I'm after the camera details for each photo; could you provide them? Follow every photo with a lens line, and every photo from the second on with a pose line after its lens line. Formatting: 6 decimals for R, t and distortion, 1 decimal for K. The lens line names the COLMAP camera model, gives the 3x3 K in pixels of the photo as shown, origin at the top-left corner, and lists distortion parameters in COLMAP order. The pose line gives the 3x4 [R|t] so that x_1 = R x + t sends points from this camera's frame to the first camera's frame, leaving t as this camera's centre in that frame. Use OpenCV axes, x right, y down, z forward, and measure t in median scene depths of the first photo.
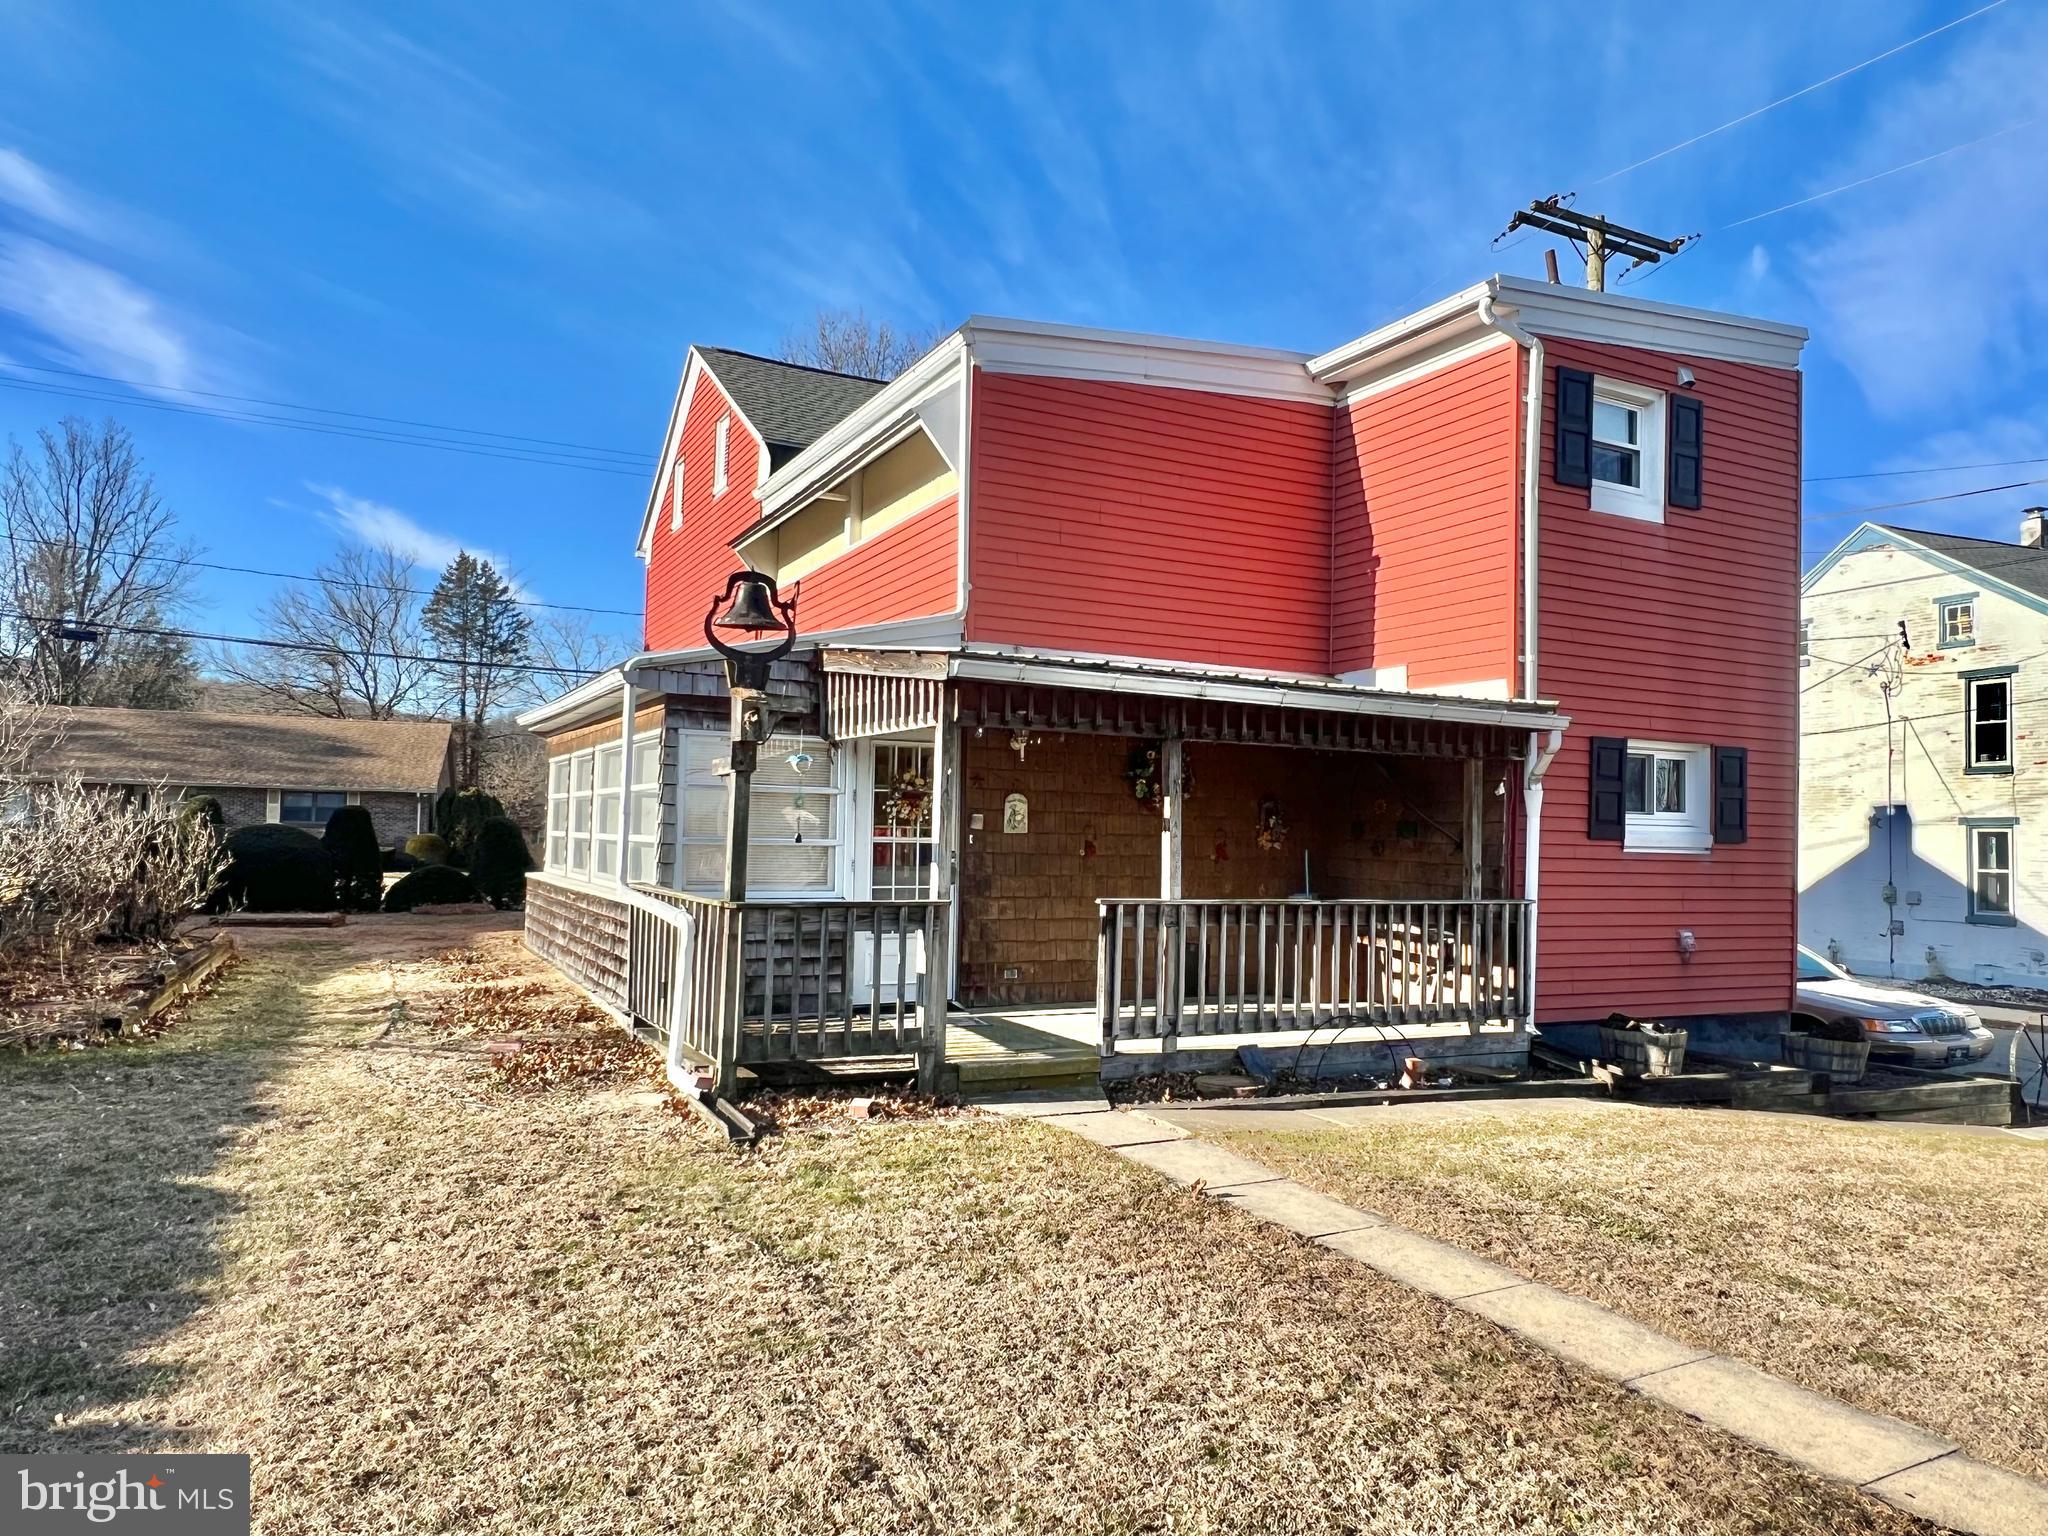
lens RADIAL K [[1356.2, 0, 1024.0], [0, 1356.2, 768.0], [0, 0, 1]] dist [-0.003100, -0.001250]
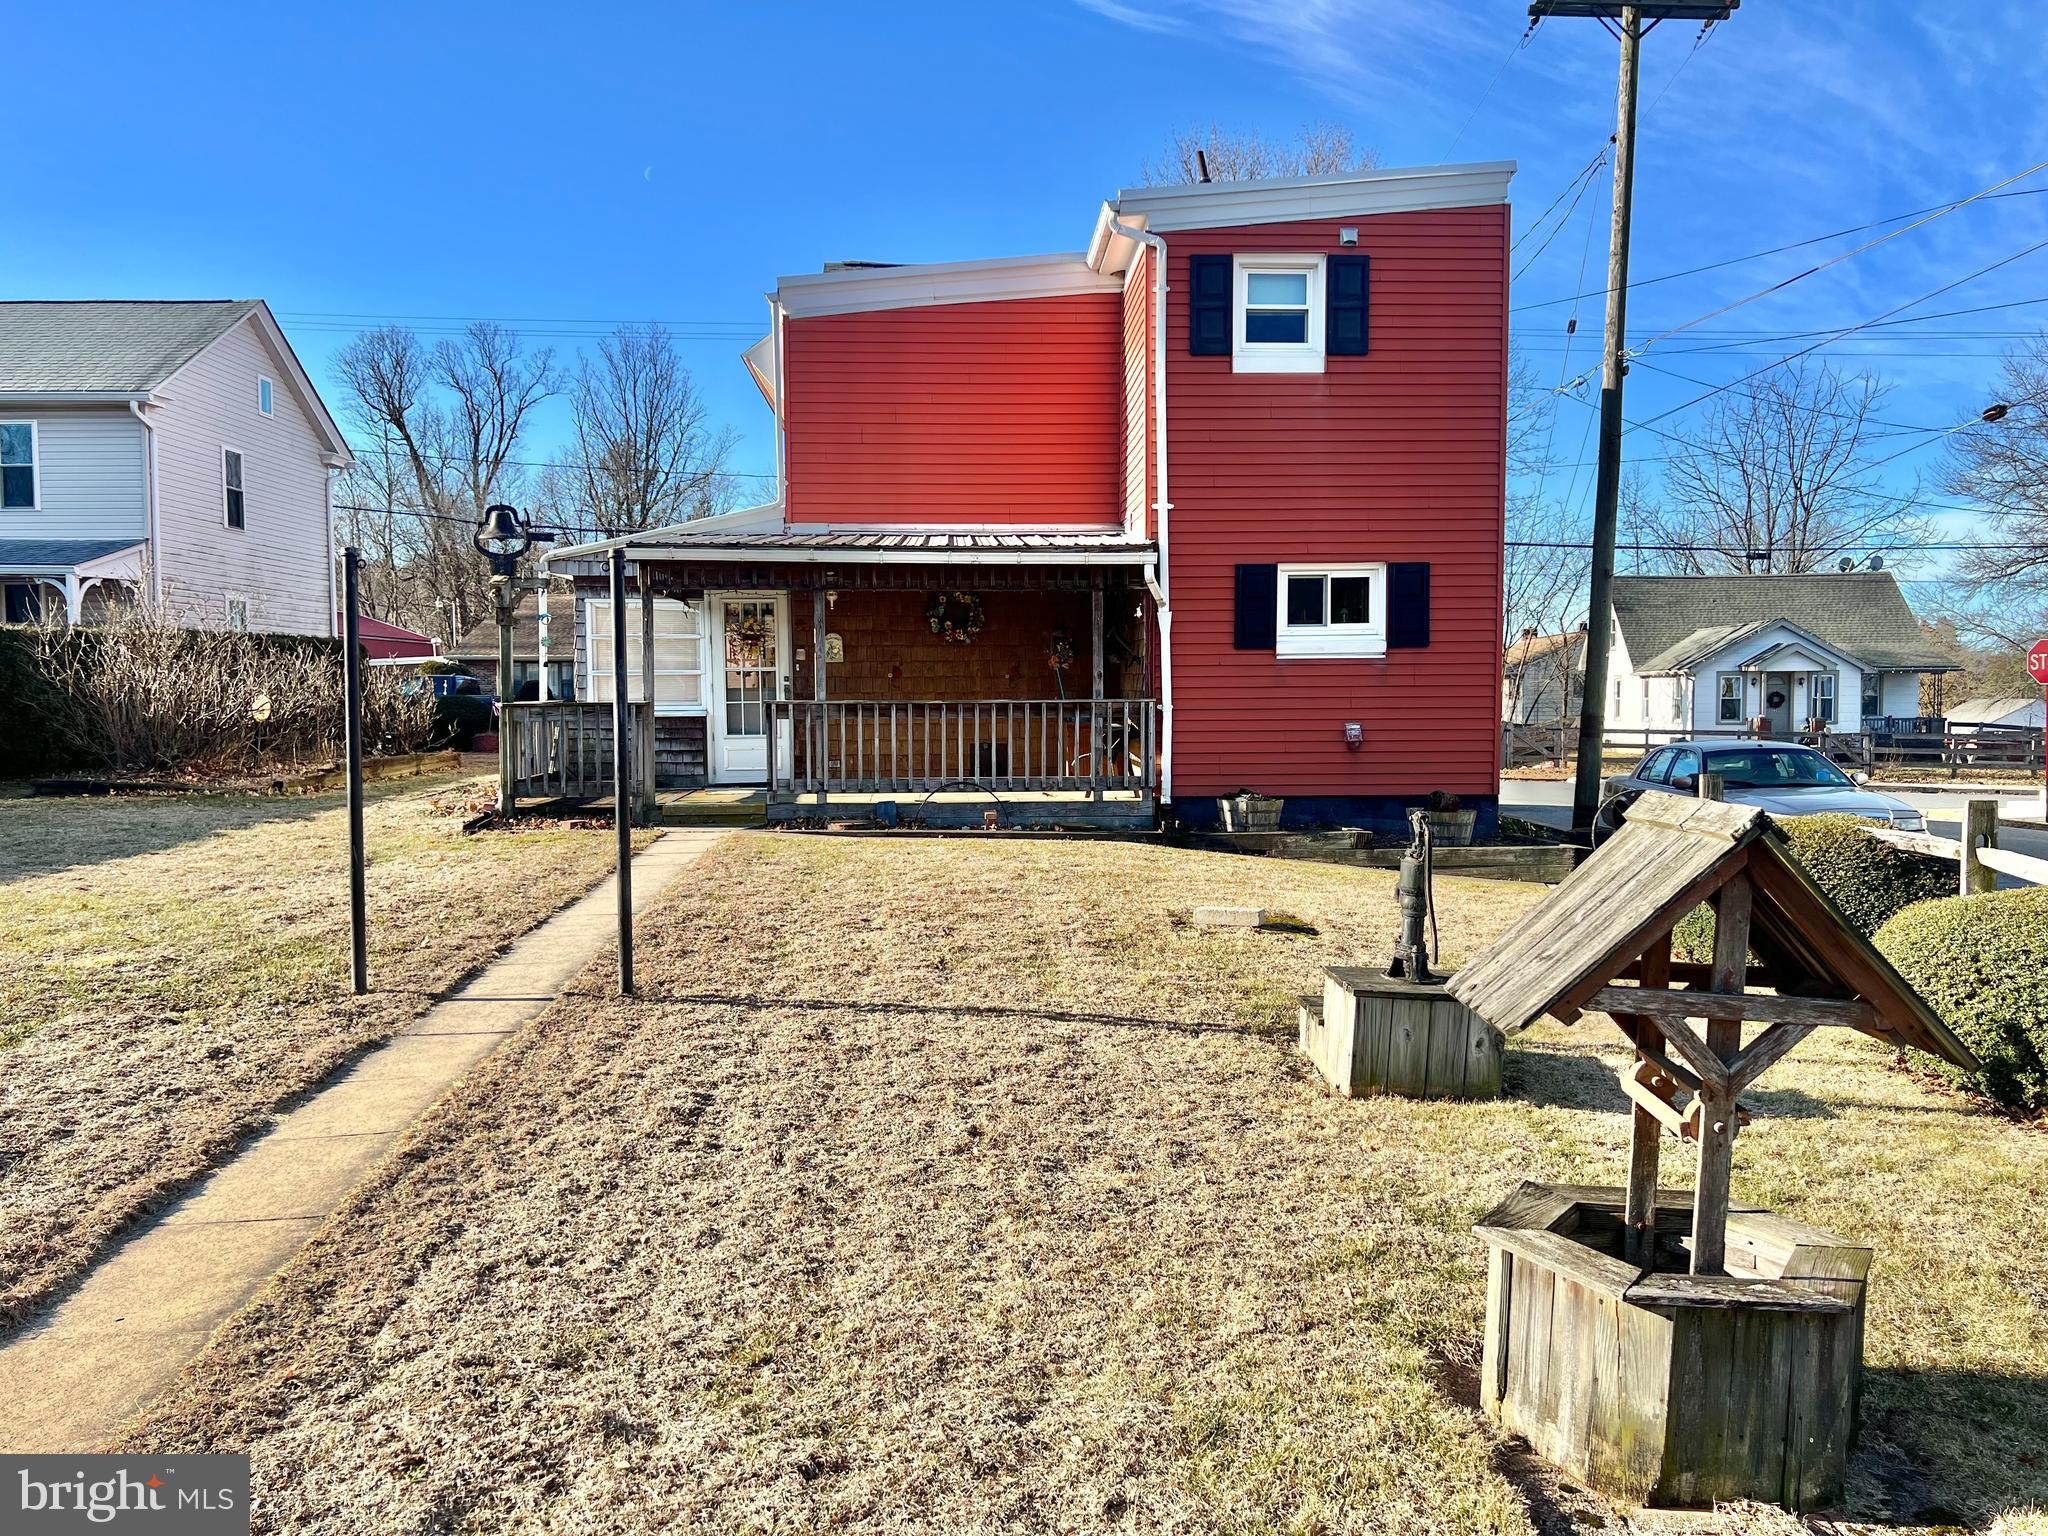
lens RADIAL K [[1545.2, 0, 1026.6], [0, 1545.2, 782.6], [0, 0, 1]] dist [0.093277, -0.143313]
pose [[0.913255, -0.006143, -0.407342, 0.794992], [0.048340, 0.994456, 0.093380, 0.031838], [0.404510, -0.104971, 0.908489, -0.352338]]
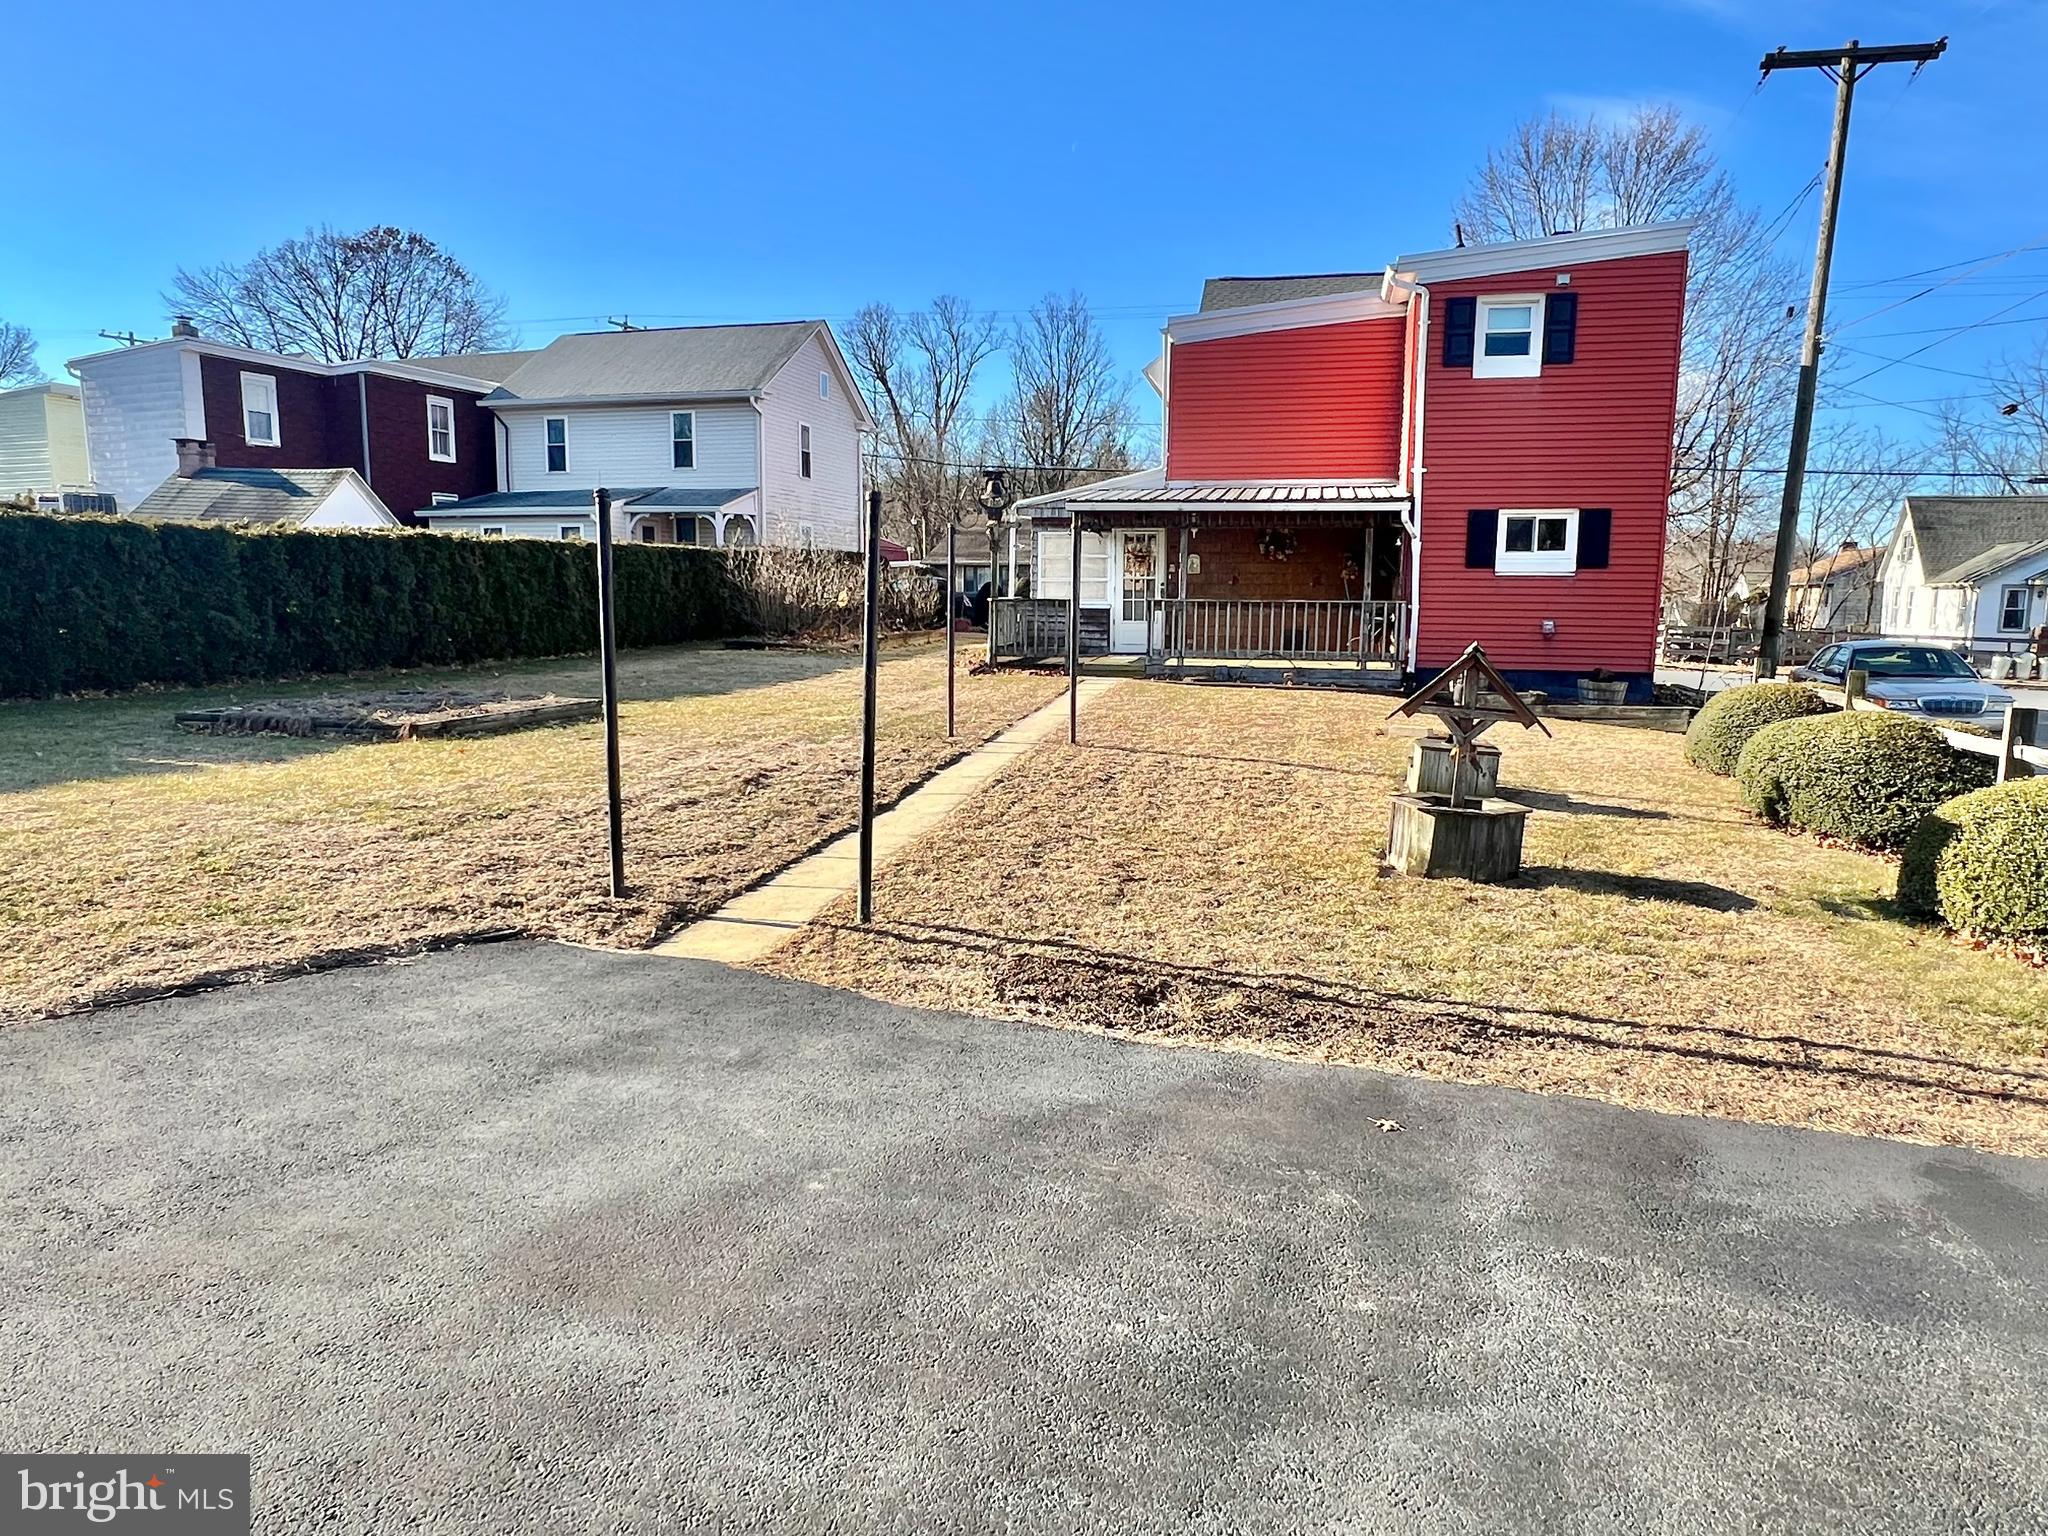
lens RADIAL K [[1312.0, 0, 1013.7], [0, 1312.0, 781.7], [0, 0, 1]] dist [-0.001987, -0.000969]
pose [[0.771079, 0.073041, -0.632536, 1.051586], [0.043529, 0.985028, 0.166806, 0.014895], [0.635250, -0.156154, 0.756356, -0.726241]]
